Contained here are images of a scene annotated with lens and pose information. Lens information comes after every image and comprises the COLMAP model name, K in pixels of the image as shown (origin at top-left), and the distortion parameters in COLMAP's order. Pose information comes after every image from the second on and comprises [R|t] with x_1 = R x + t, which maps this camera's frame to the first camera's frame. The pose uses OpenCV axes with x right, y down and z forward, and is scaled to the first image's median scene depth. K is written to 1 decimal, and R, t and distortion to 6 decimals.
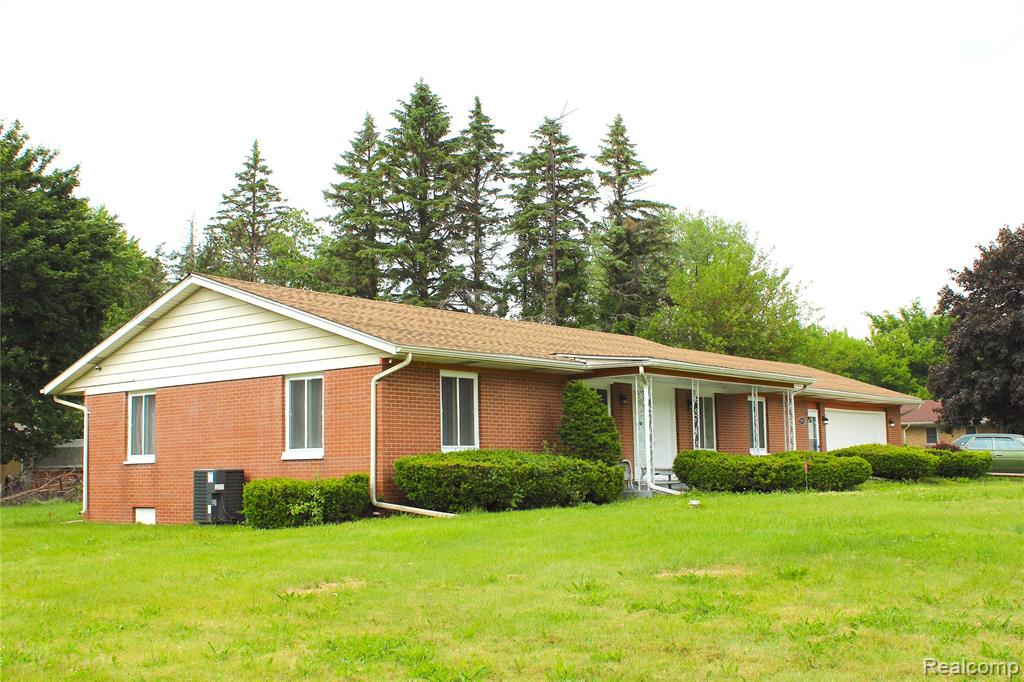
lens RADIAL K [[1164.8, 0, 512.0], [0, 1164.8, 341.0], [0, 0, 1]] dist [-0.089141, 0.058100]
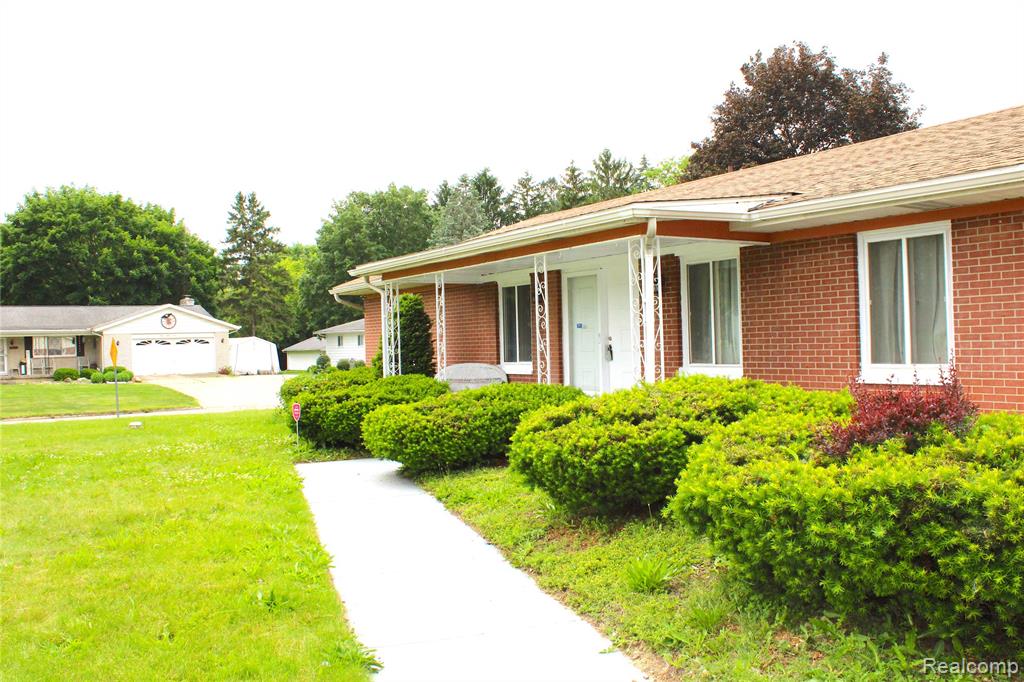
lens RADIAL K [[935.4, 0, 530.7], [0, 935.4, 341.1], [0, 0, 1]] dist [-0.083726, 0.009759]
pose [[-0.336048, 0.024483, -0.941527, 0.564427], [0.135526, 0.990516, -0.022615, 0.079598], [0.932043, -0.135201, -0.336179, 1.044220]]
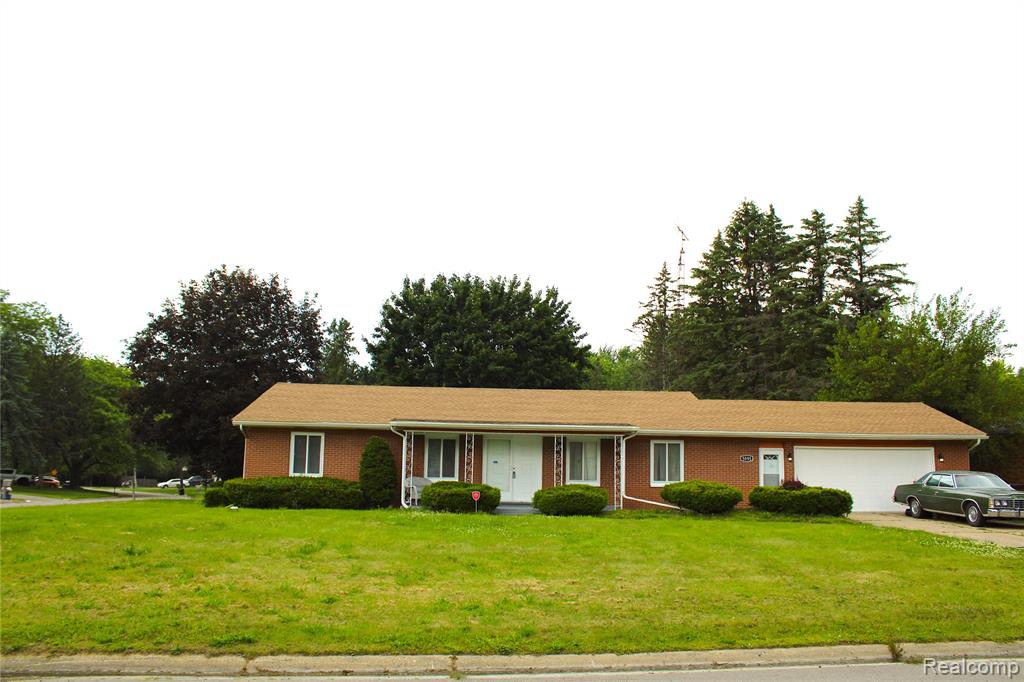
lens RADIAL K [[859.4, 0, 515.8], [0, 859.4, 340.6], [0, 0, 1]] dist [-0.163614, 0.143429]
pose [[0.644625, -0.096978, -0.758323, 0.868363], [0.054838, 0.995232, -0.080659, 0.006643], [0.762530, 0.010410, 0.646869, 0.290652]]
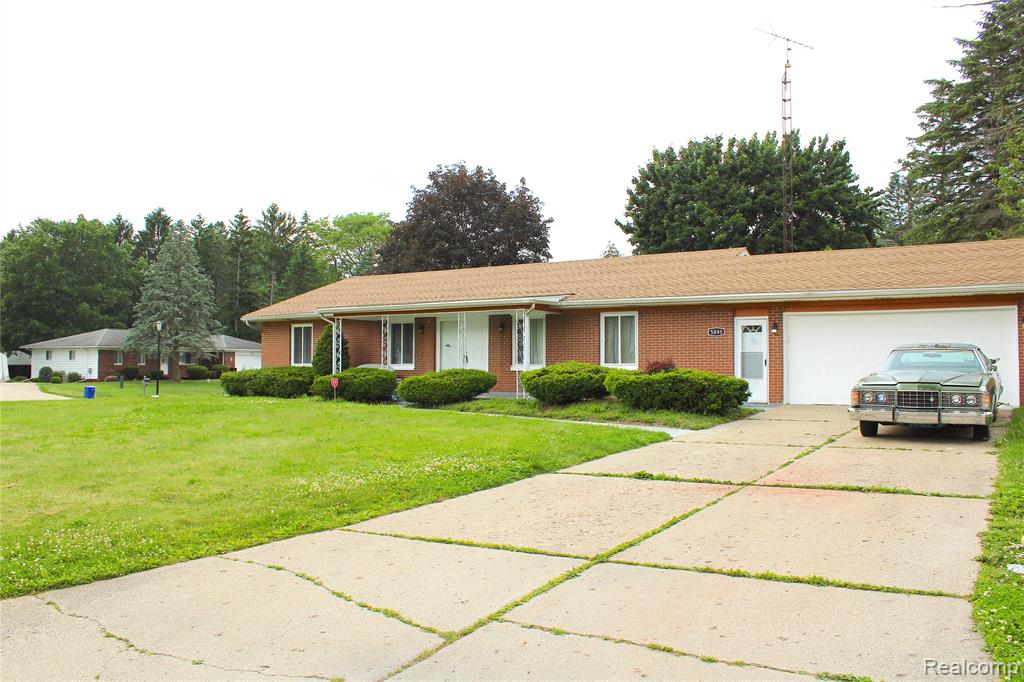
lens RADIAL K [[859.4, 0, 515.8], [0, 859.4, 340.6], [0, 0, 1]] dist [-0.163614, 0.143429]
pose [[0.101290, -0.012321, -0.994781, 0.994255], [0.107756, 0.994176, -0.001341, 0.067967], [0.989004, -0.107058, 0.102027, 0.885502]]
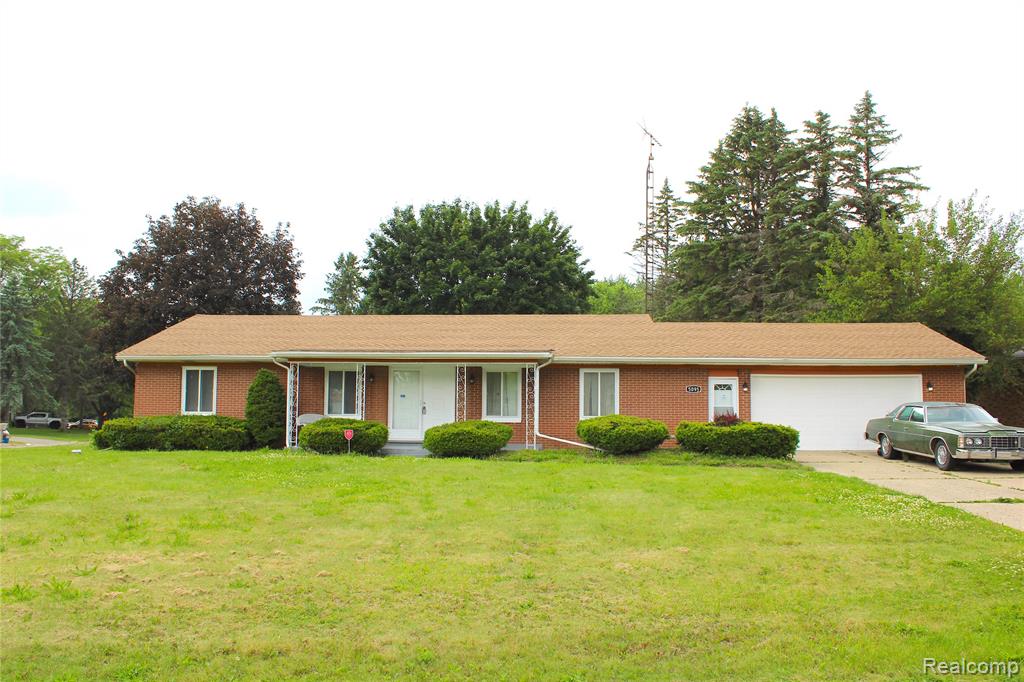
lens RADIAL K [[854.1, 0, 512.0], [0, 854.1, 341.0], [0, 0, 1]] dist [-0.154049, 0.131512]
pose [[0.579423, -0.052099, -0.813360, 0.865794], [0.073129, 0.997253, -0.011782, 0.027223], [0.811740, -0.052653, 0.581641, 0.497852]]
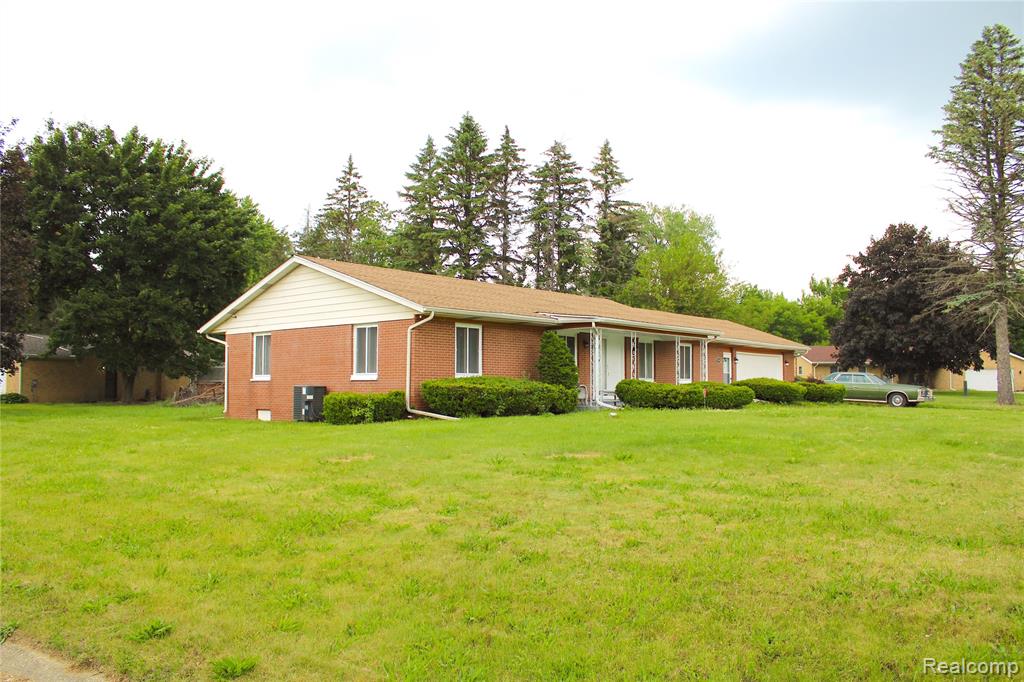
lens RADIAL K [[854.1, 0, 512.0], [0, 854.1, 341.0], [0, 0, 1]] dist [-0.154049, 0.131512]
pose [[0.999006, 0.019264, -0.040192, 0.040271], [-0.017062, 0.998373, 0.054409, -0.009020], [0.041174, -0.053669, 0.997710, -0.067698]]
